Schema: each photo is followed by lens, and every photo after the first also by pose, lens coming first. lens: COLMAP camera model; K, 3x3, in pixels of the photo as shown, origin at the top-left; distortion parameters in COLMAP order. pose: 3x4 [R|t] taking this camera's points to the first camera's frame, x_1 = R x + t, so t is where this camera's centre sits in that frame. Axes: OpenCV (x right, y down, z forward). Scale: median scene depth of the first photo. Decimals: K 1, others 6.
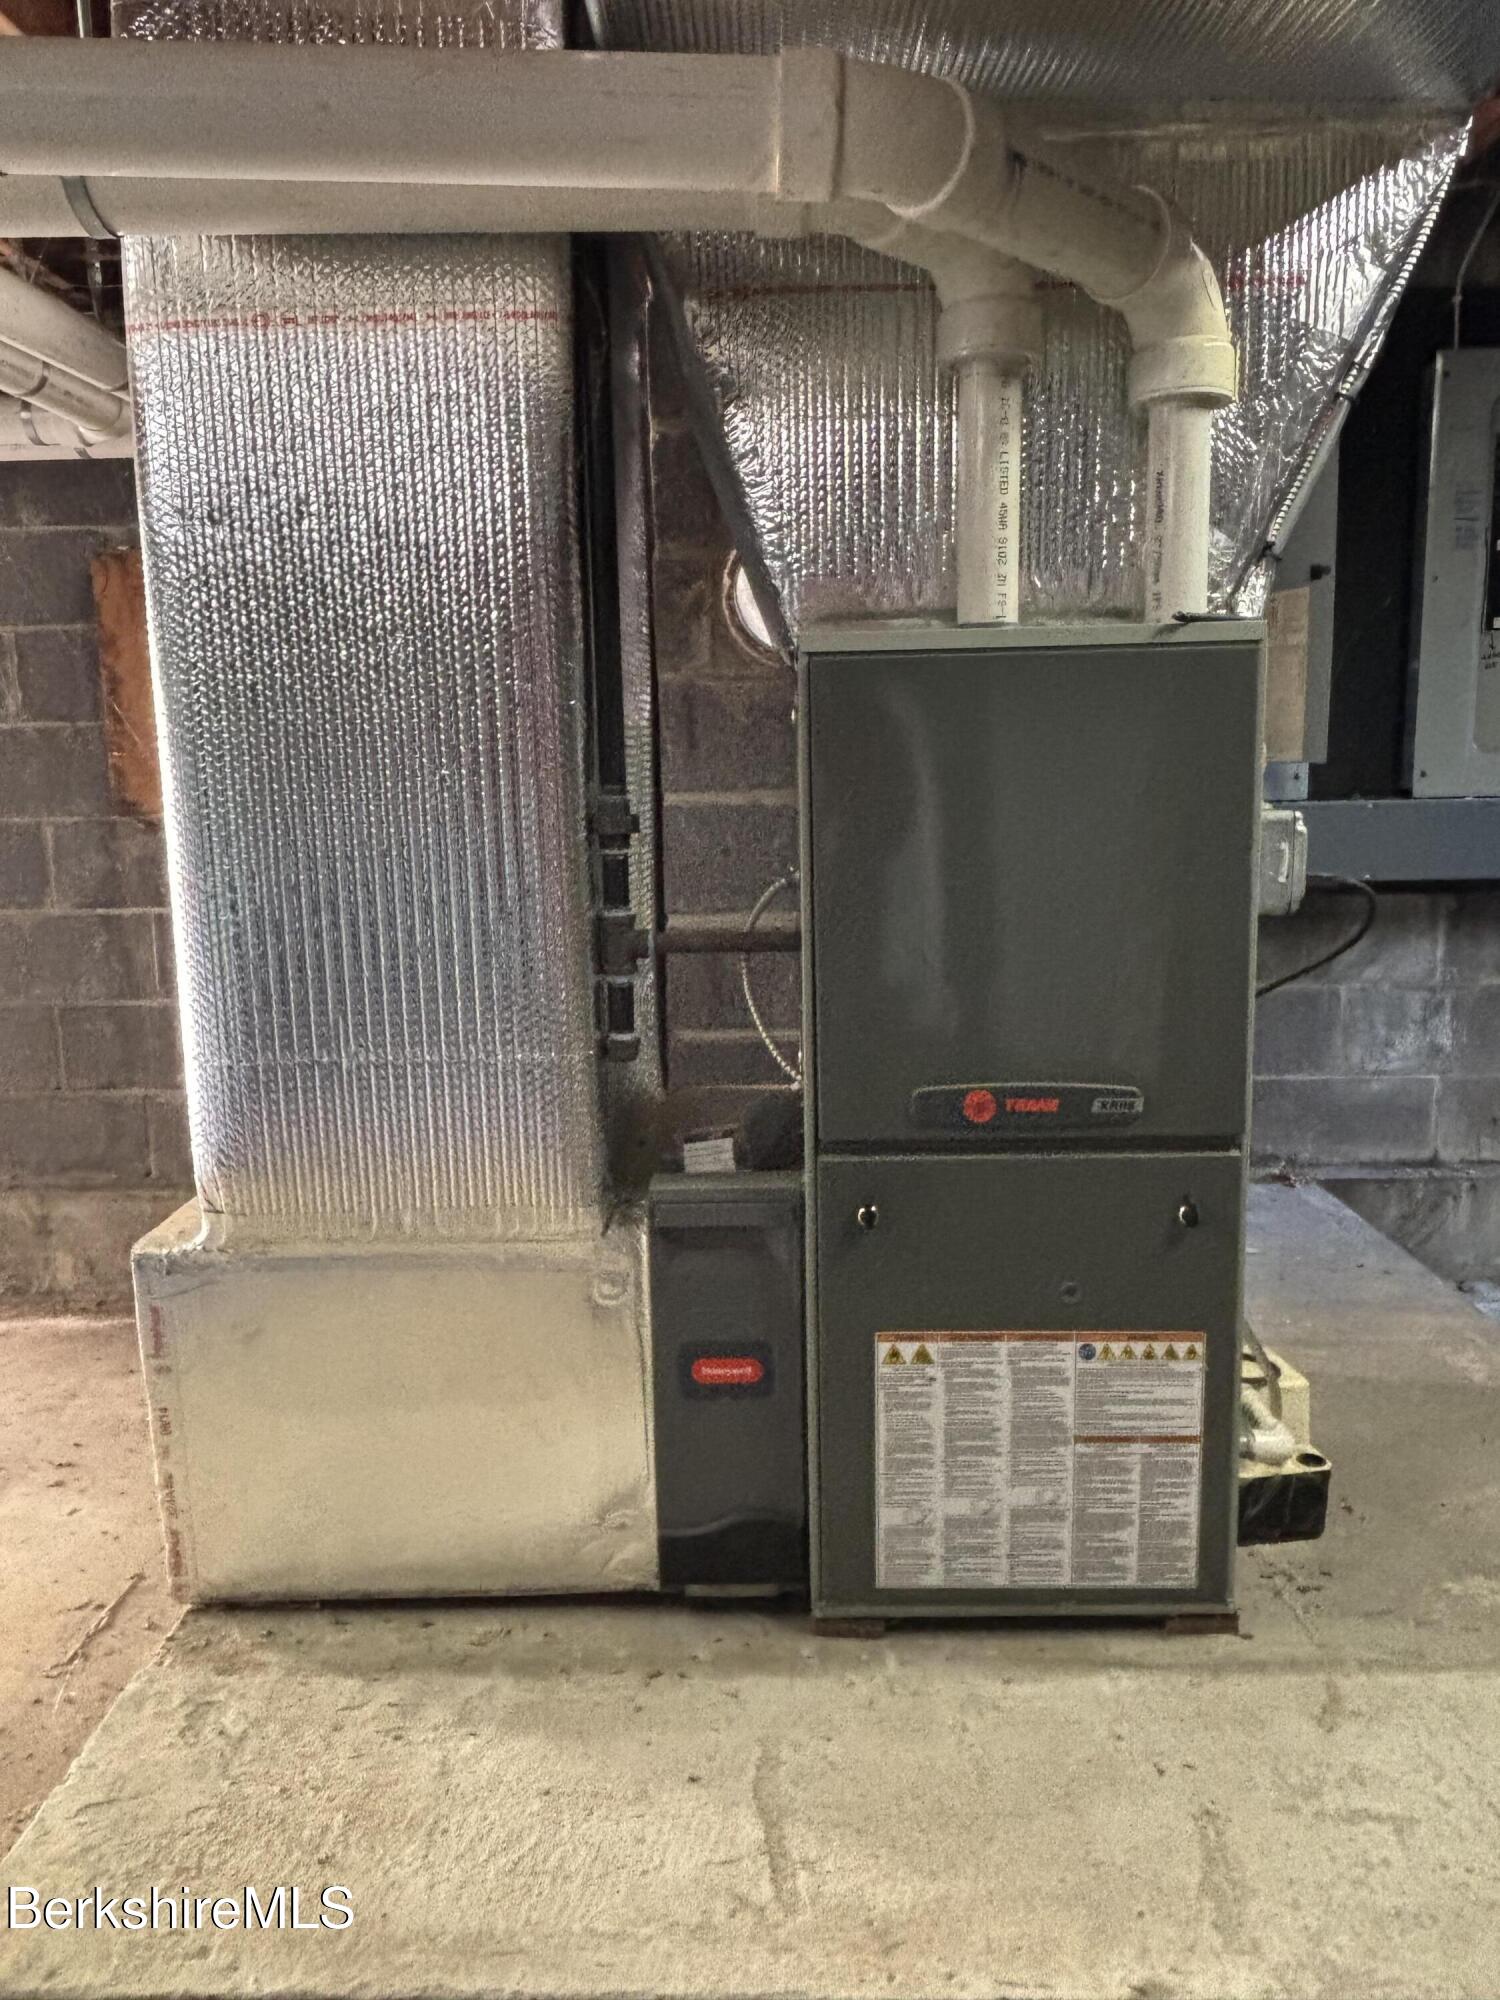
lens RADIAL K [[1373.4, 0, 750.0], [0, 1373.4, 1000.0], [0, 0, 1]] dist [0.082434, -0.099309]
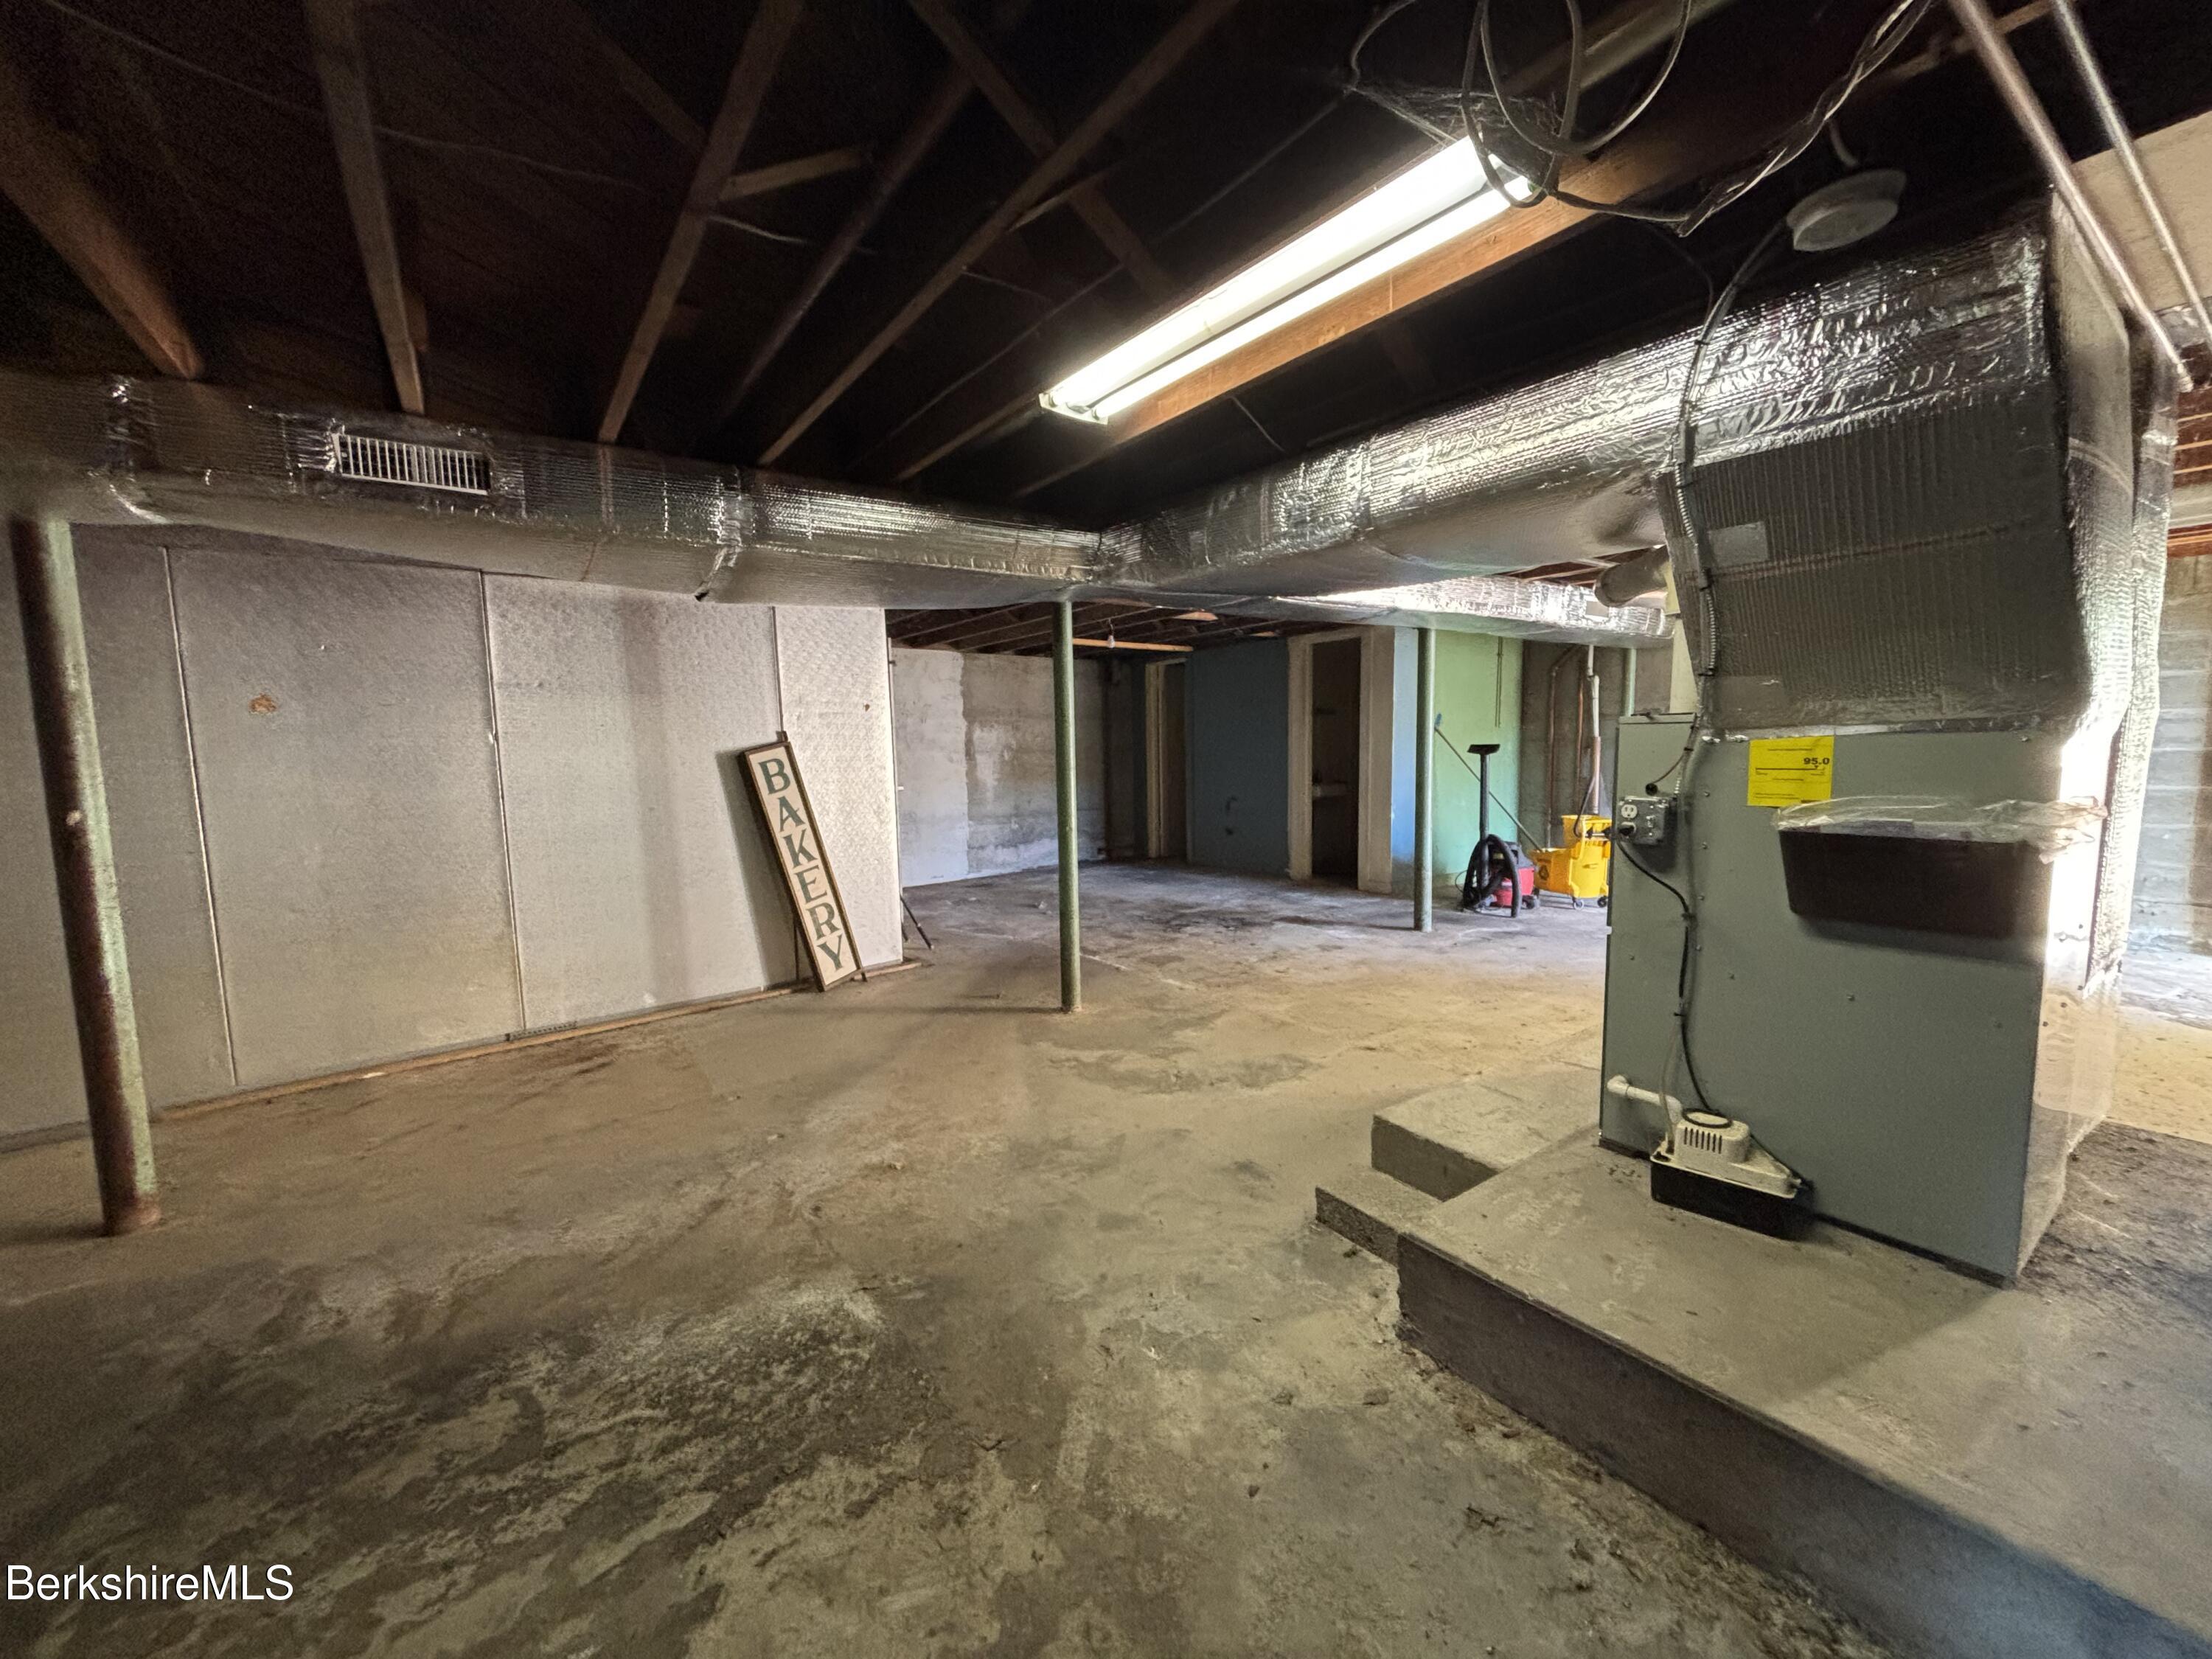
lens RADIAL K [[893.8, 0, 1106.0], [0, 893.8, 829.5], [0, 0, 1]] dist [-0.004944, -0.000142]
pose [[-0.799146, 0.102960, -0.592254, 1.841338], [-0.053120, 0.969274, 0.240179, -0.367289], [0.598786, 0.223398, -0.769122, 1.551974]]
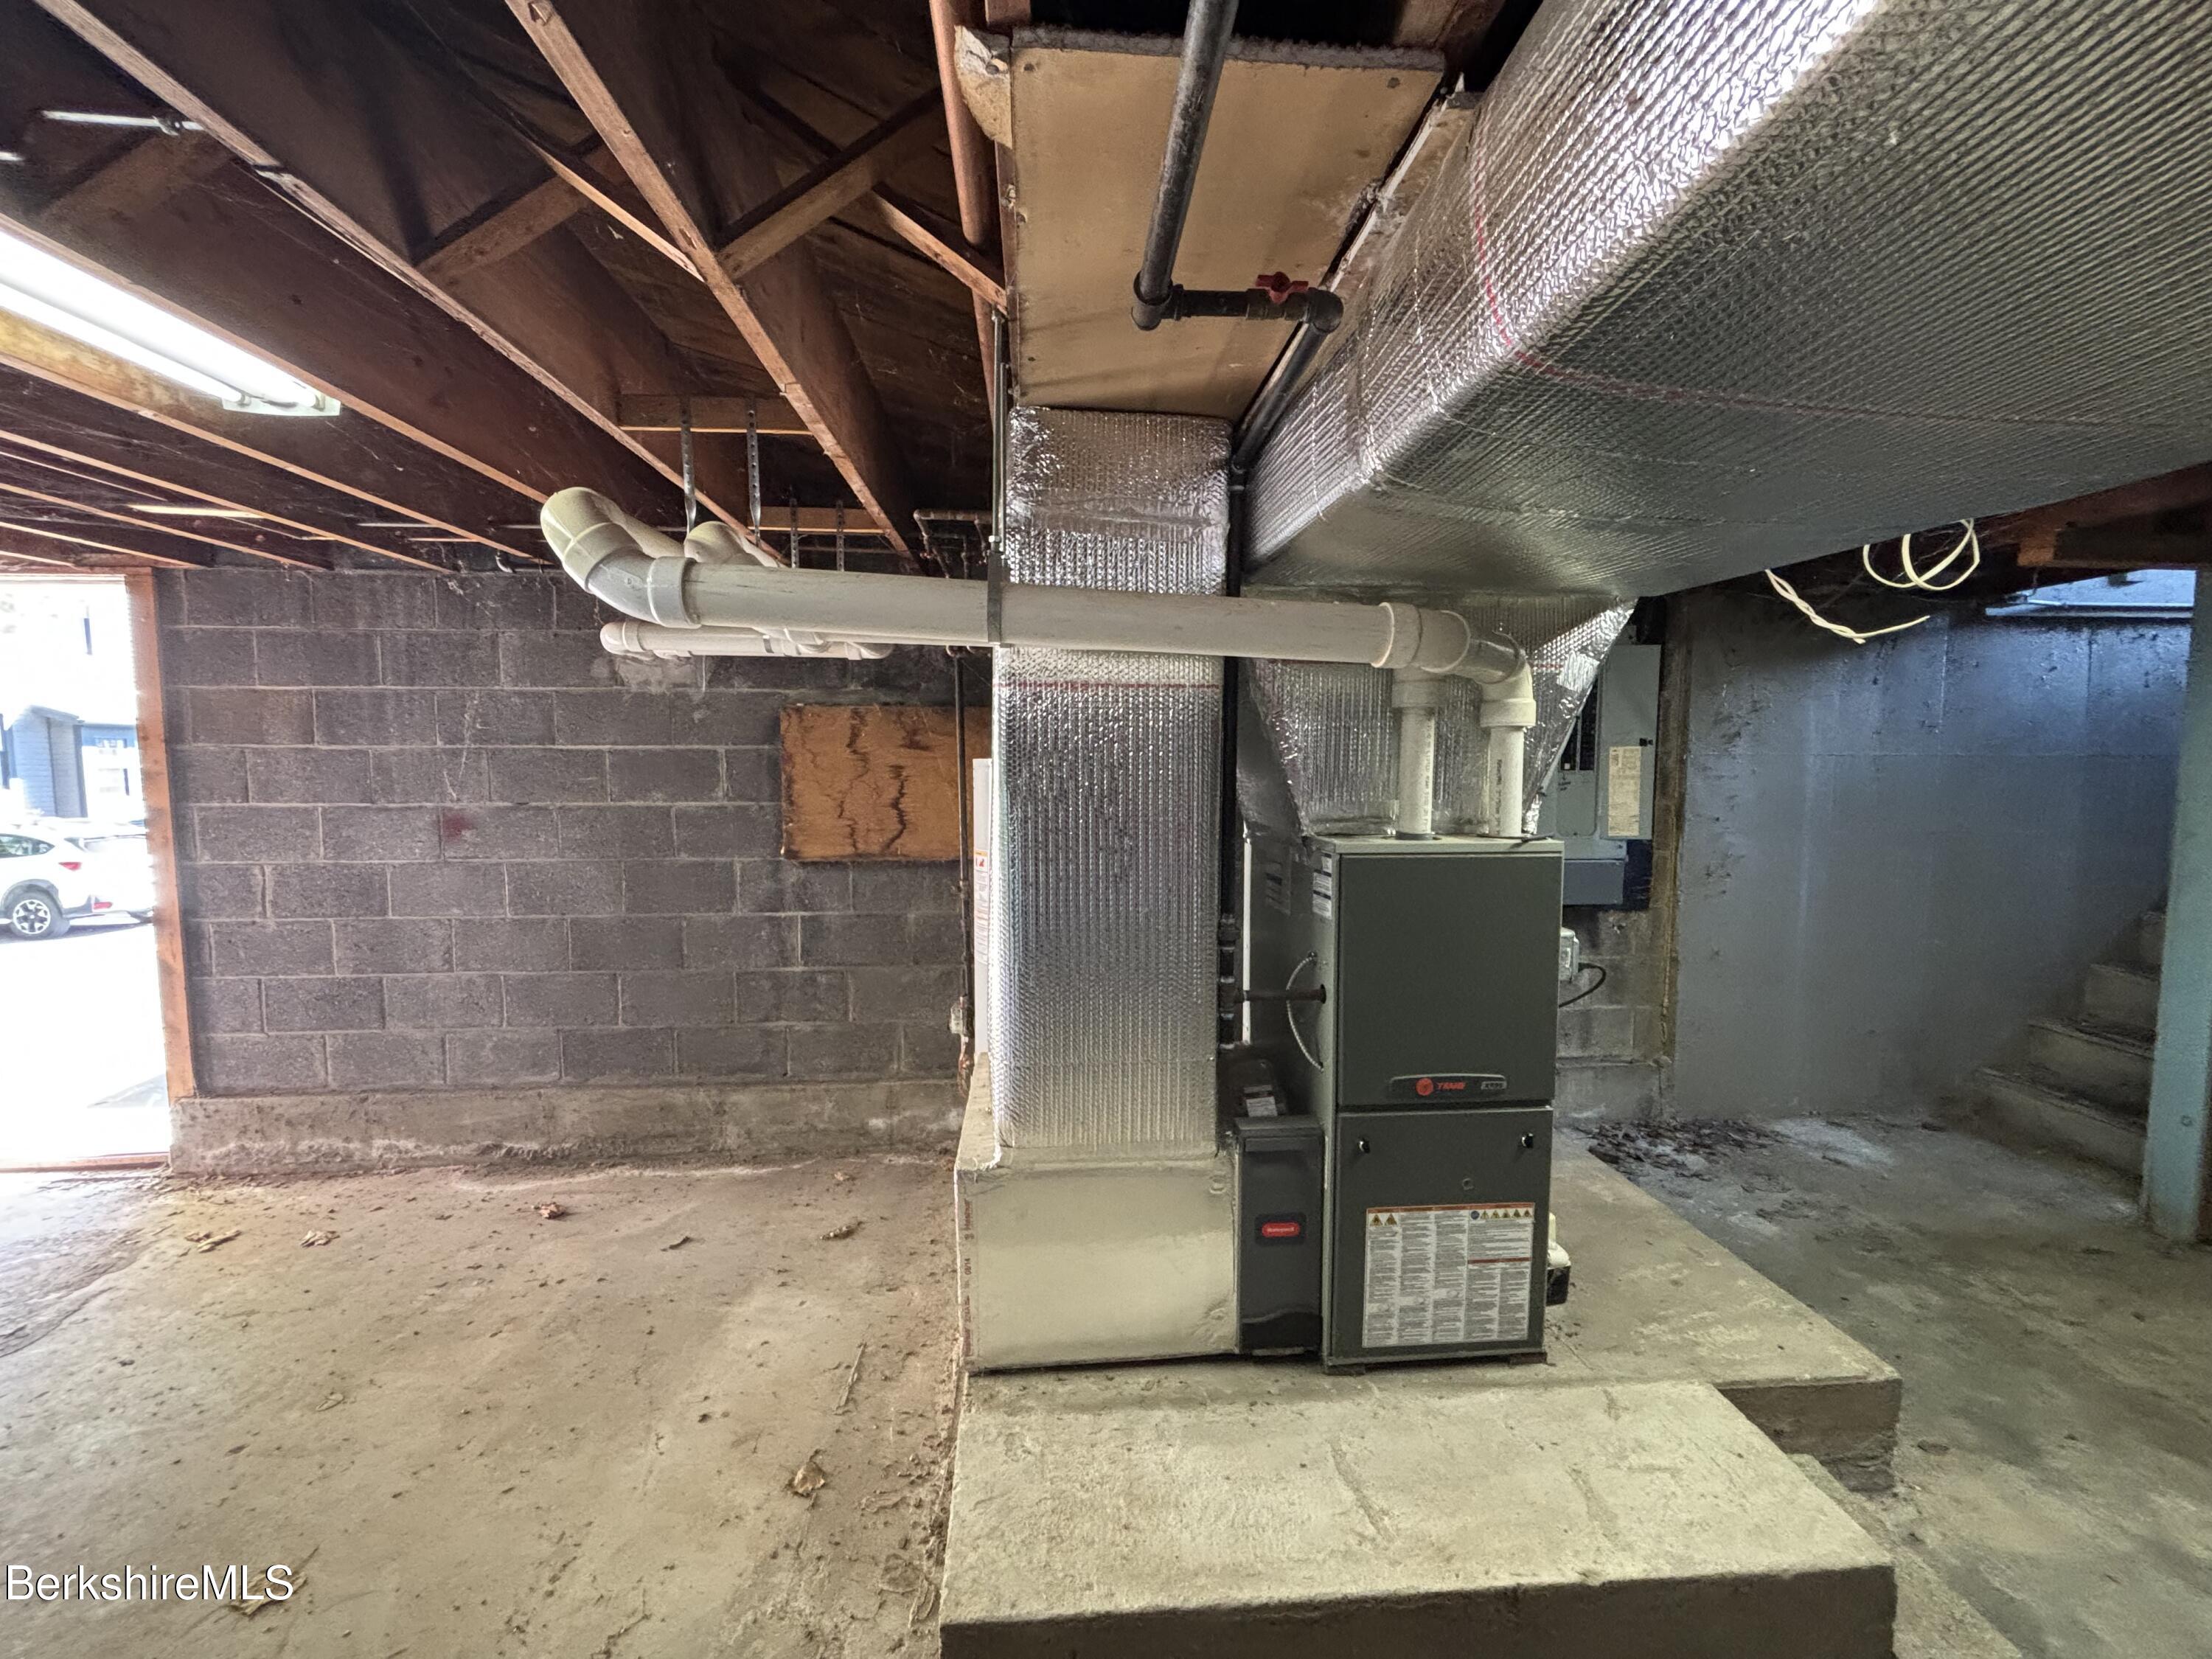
lens RADIAL K [[877.4, 0, 1107.2], [0, 877.4, 842.2], [0, 0, 1]] dist [0.012555, -0.000148]
pose [[0.994285, 0.012358, 0.106037, -0.383949], [-0.004630, 0.997335, -0.072814, -0.161478], [-0.106655, 0.071906, 0.991693, -0.175463]]
